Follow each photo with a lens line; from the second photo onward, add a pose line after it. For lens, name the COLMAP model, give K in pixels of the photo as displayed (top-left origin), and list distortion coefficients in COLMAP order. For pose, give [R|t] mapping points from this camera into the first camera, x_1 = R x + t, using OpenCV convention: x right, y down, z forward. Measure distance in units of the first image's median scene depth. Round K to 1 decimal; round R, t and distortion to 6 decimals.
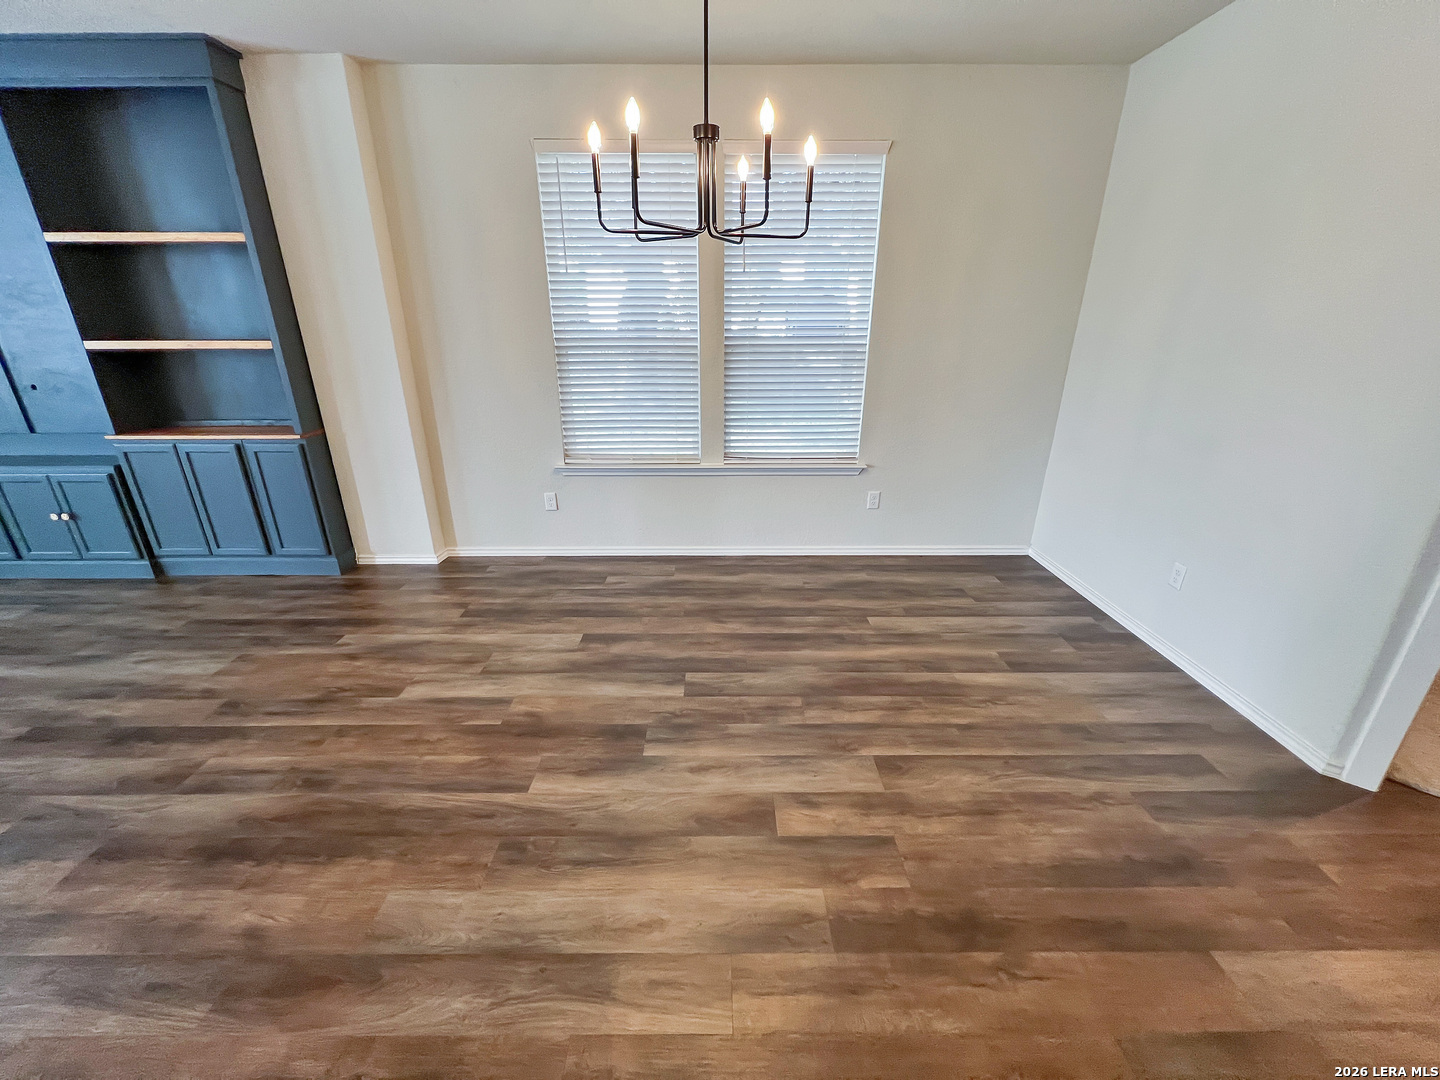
lens RADIAL K [[576.8, 0, 718.3], [0, 576.8, 540.0], [0, 0, 1]] dist [-0.001168, 0.000501]
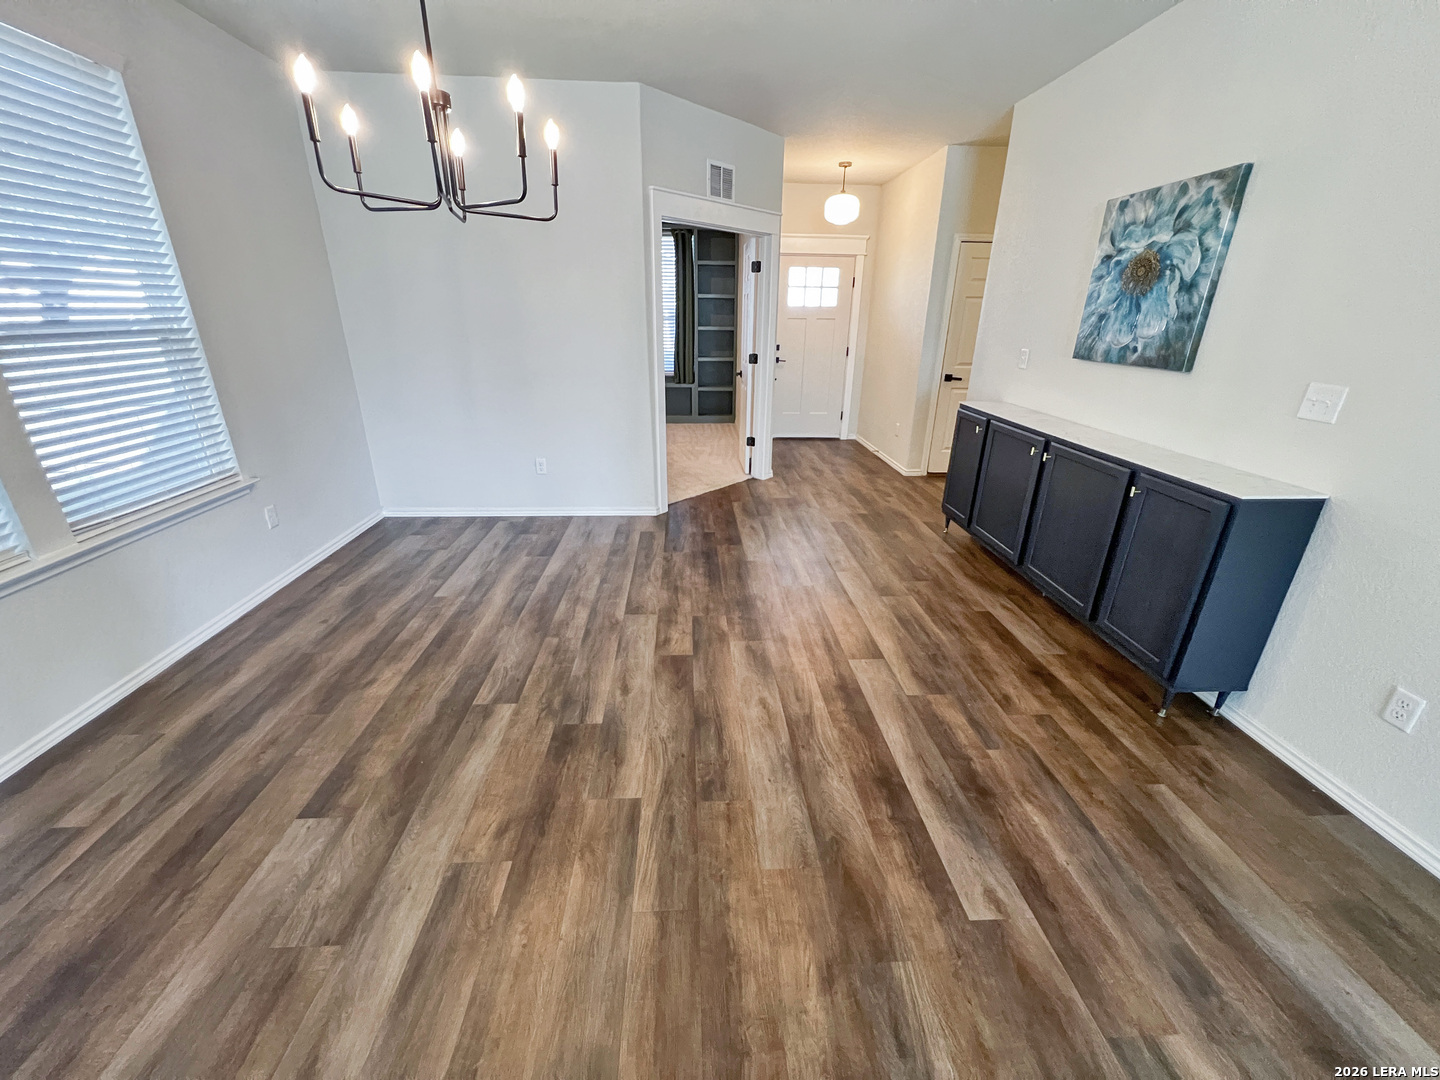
lens RADIAL K [[576.8, 0, 718.3], [0, 576.8, 540.0], [0, 0, 1]] dist [-0.001168, 0.000501]
pose [[-0.054217, -0.370194, 0.927371, -0.877898], [0.341461, 0.865873, 0.365607, -0.198597], [-0.938331, 0.336483, 0.079462, 0.540274]]
